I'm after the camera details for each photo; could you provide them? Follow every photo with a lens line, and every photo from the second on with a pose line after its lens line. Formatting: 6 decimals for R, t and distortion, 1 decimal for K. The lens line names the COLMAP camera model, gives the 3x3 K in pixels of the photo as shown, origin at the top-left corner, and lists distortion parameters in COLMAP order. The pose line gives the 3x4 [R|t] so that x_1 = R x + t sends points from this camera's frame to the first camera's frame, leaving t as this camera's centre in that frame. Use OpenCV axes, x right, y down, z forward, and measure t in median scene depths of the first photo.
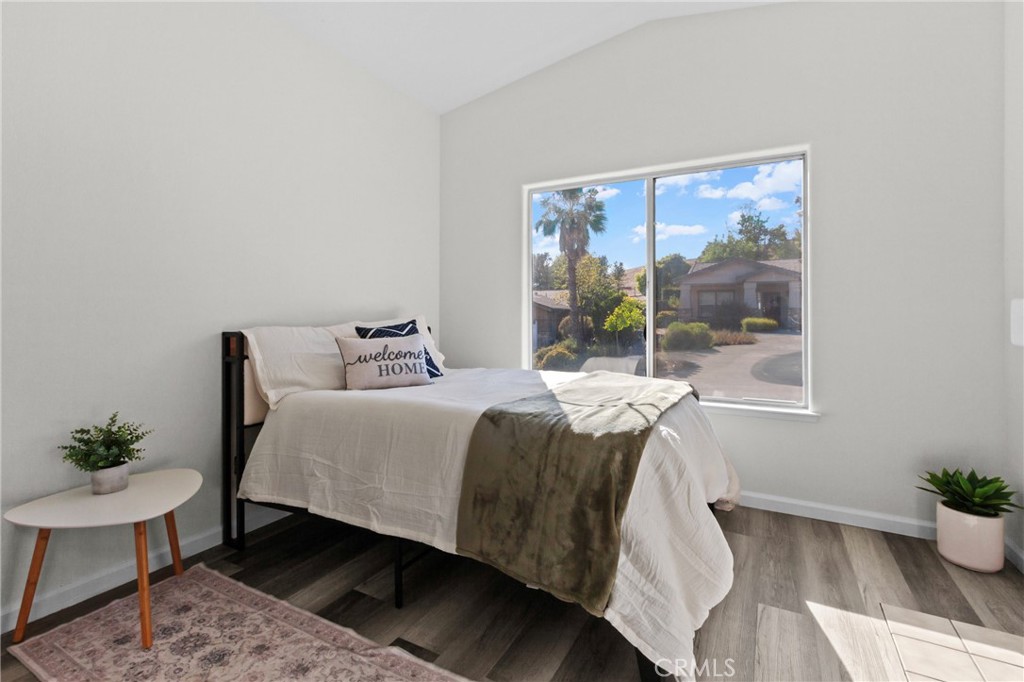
lens RADIAL K [[463.4, 0, 514.2], [0, 463.4, 315.1], [0, 0, 1]] dist [-0.000587, -0.000326]
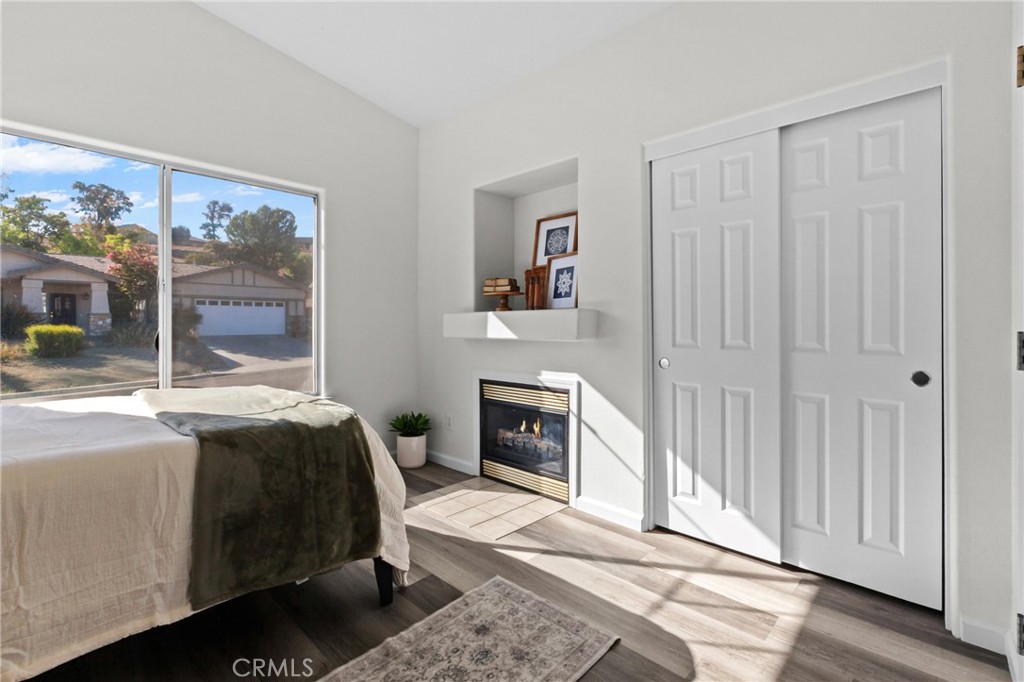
lens RADIAL K [[472.4, 0, 511.2], [0, 472.4, 318.9], [0, 0, 1]] dist [0.000238, -0.000055]
pose [[0.262673, 0.004521, 0.964874, -0.519543], [0.000299, 0.999989, -0.004766, -0.002642], [-0.964885, 0.001540, 0.262668, 0.154224]]
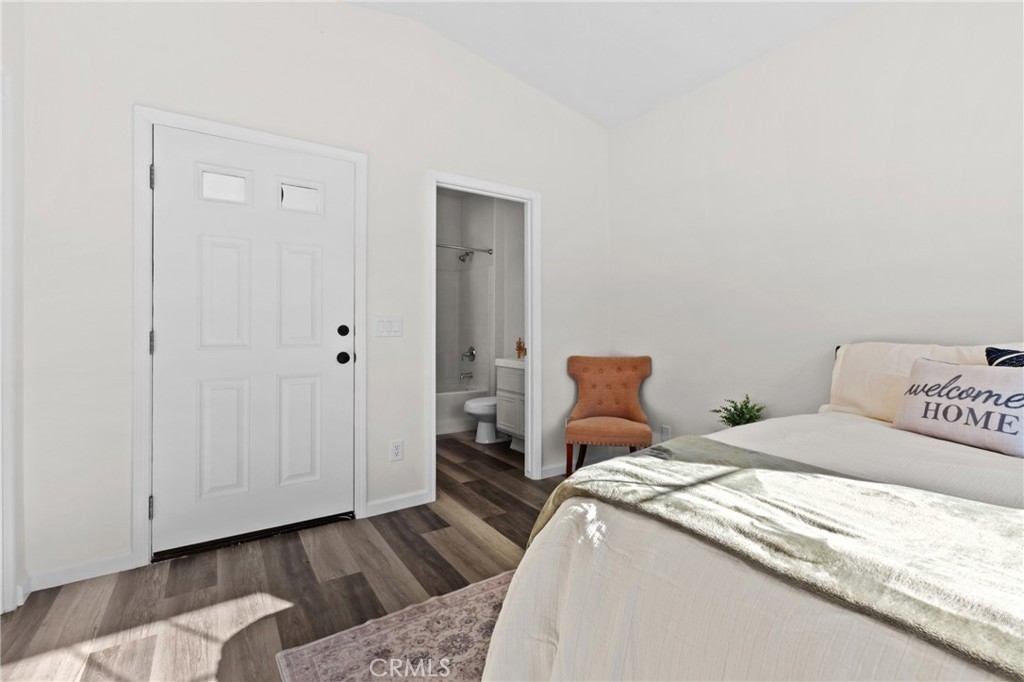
lens RADIAL K [[451.8, 0, 512.0], [0, 451.8, 341.0], [0, 0, 1]] dist [-0.001034, -0.000090]
pose [[-0.467356, 0.014421, -0.883952, 0.586088], [-0.001255, 0.999855, 0.016975, 0.007365], [0.884068, 0.009042, -0.467270, 0.766486]]
